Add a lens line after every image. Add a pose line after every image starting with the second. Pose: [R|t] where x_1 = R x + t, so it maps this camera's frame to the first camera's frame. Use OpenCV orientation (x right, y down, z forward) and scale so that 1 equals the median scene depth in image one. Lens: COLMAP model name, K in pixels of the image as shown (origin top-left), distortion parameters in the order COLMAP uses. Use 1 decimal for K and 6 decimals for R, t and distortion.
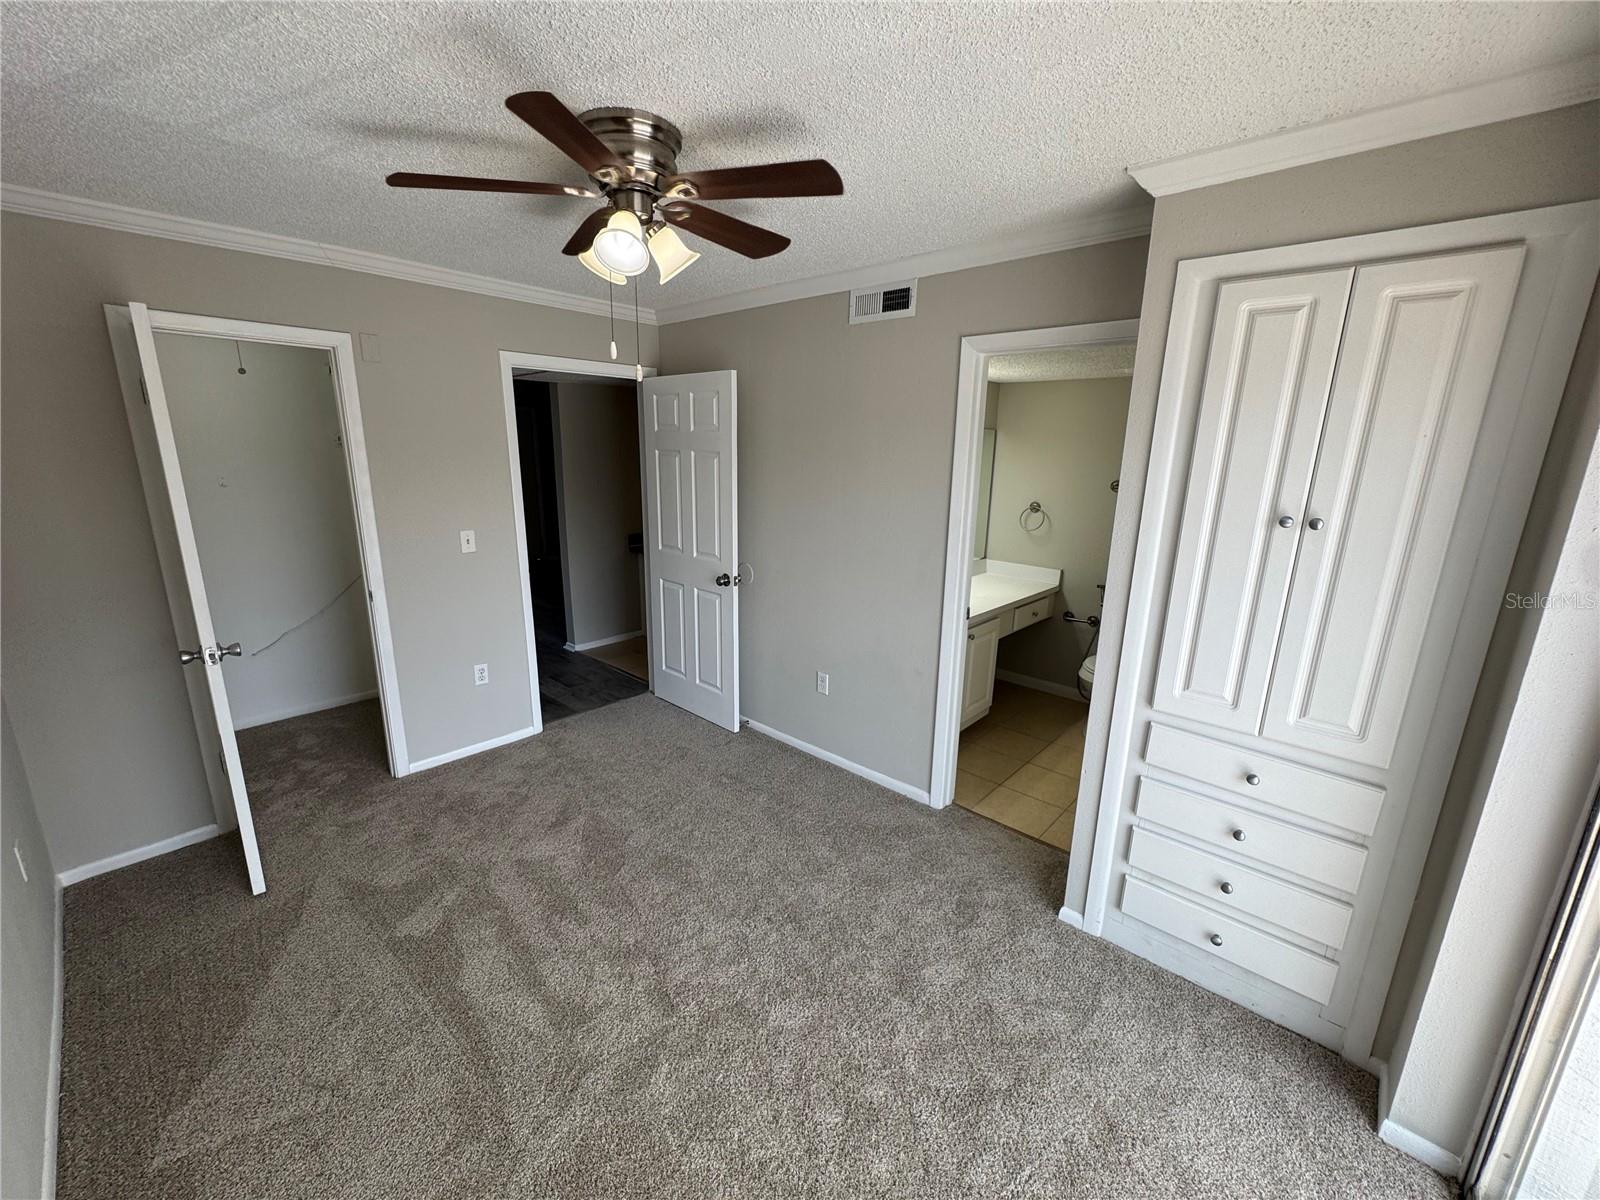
lens RADIAL K [[642.2, 0, 800.5], [0, 642.2, 603.9], [0, 0, 1]] dist [-0.000033, 0.000125]
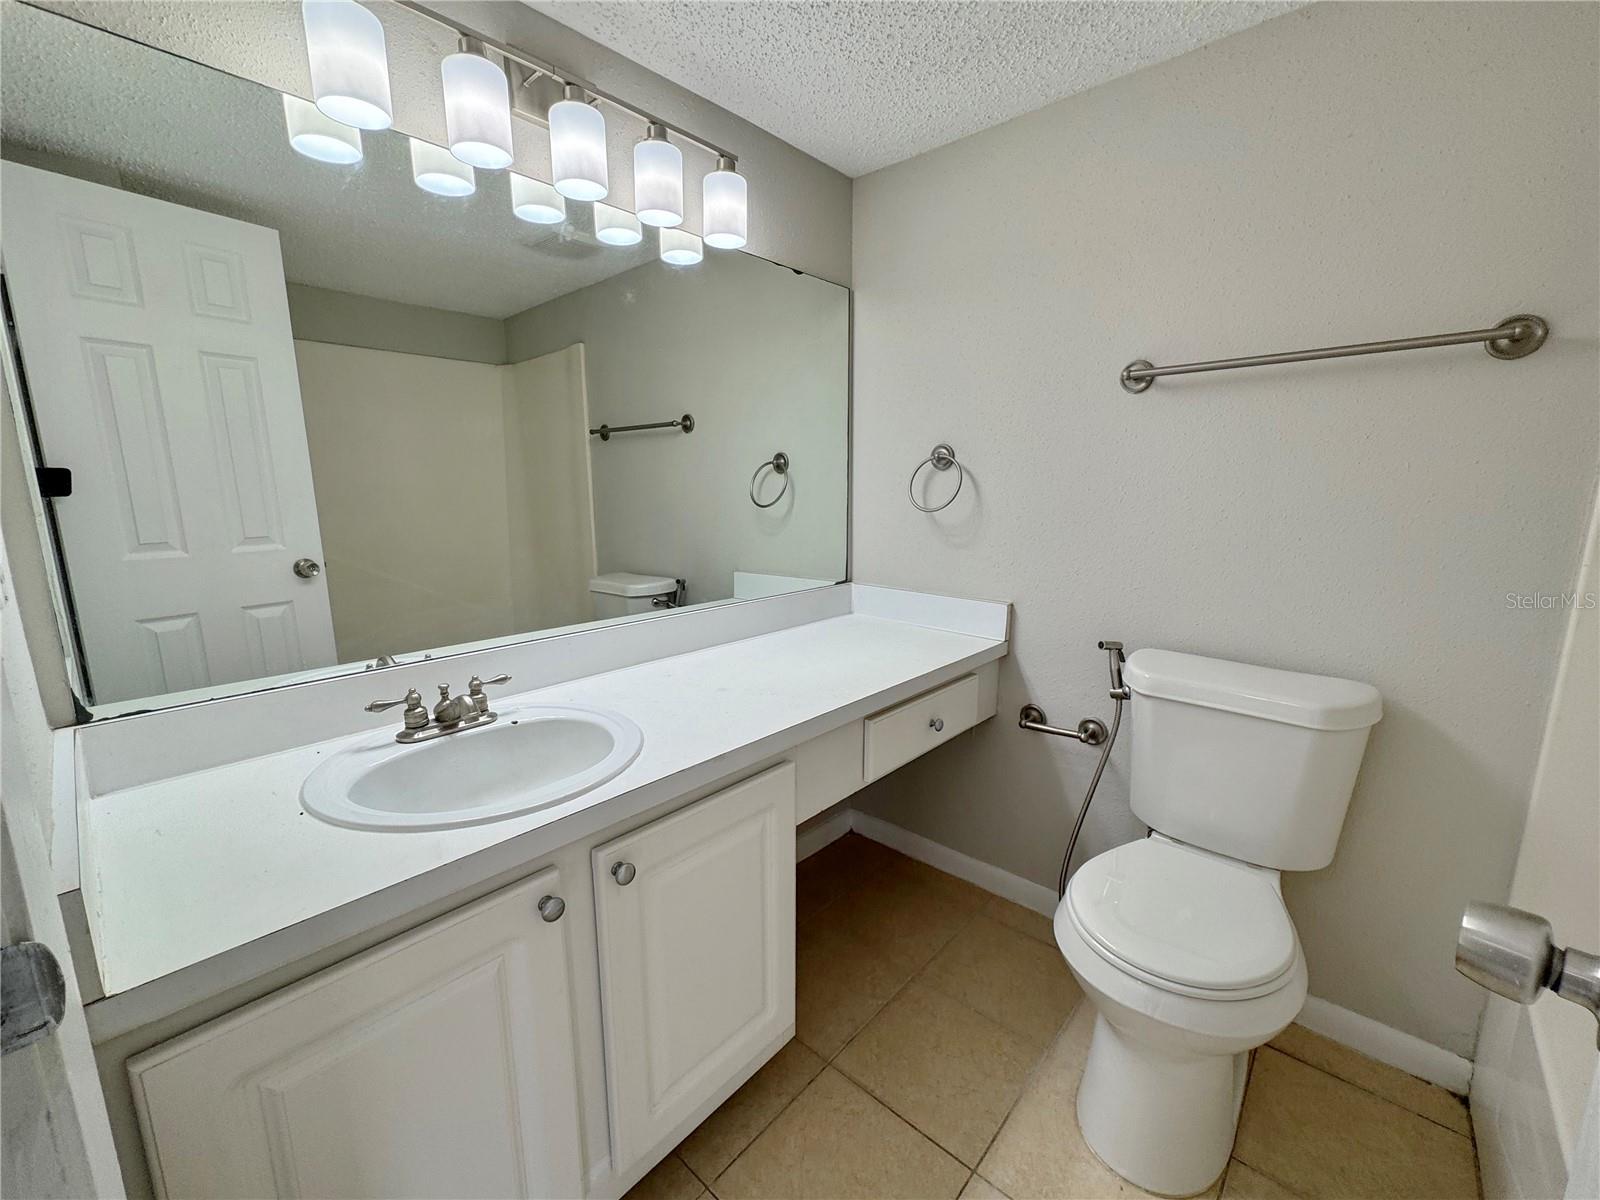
lens RADIAL K [[642.2, 0, 800.5], [0, 642.2, 603.9], [0, 0, 1]] dist [-0.000033, 0.000125]
pose [[0.999713, -0.022877, 0.007161, 0.270201], [0.023314, 0.997382, -0.068459, -0.027974], [-0.005576, 0.068606, 0.997628, 0.592535]]
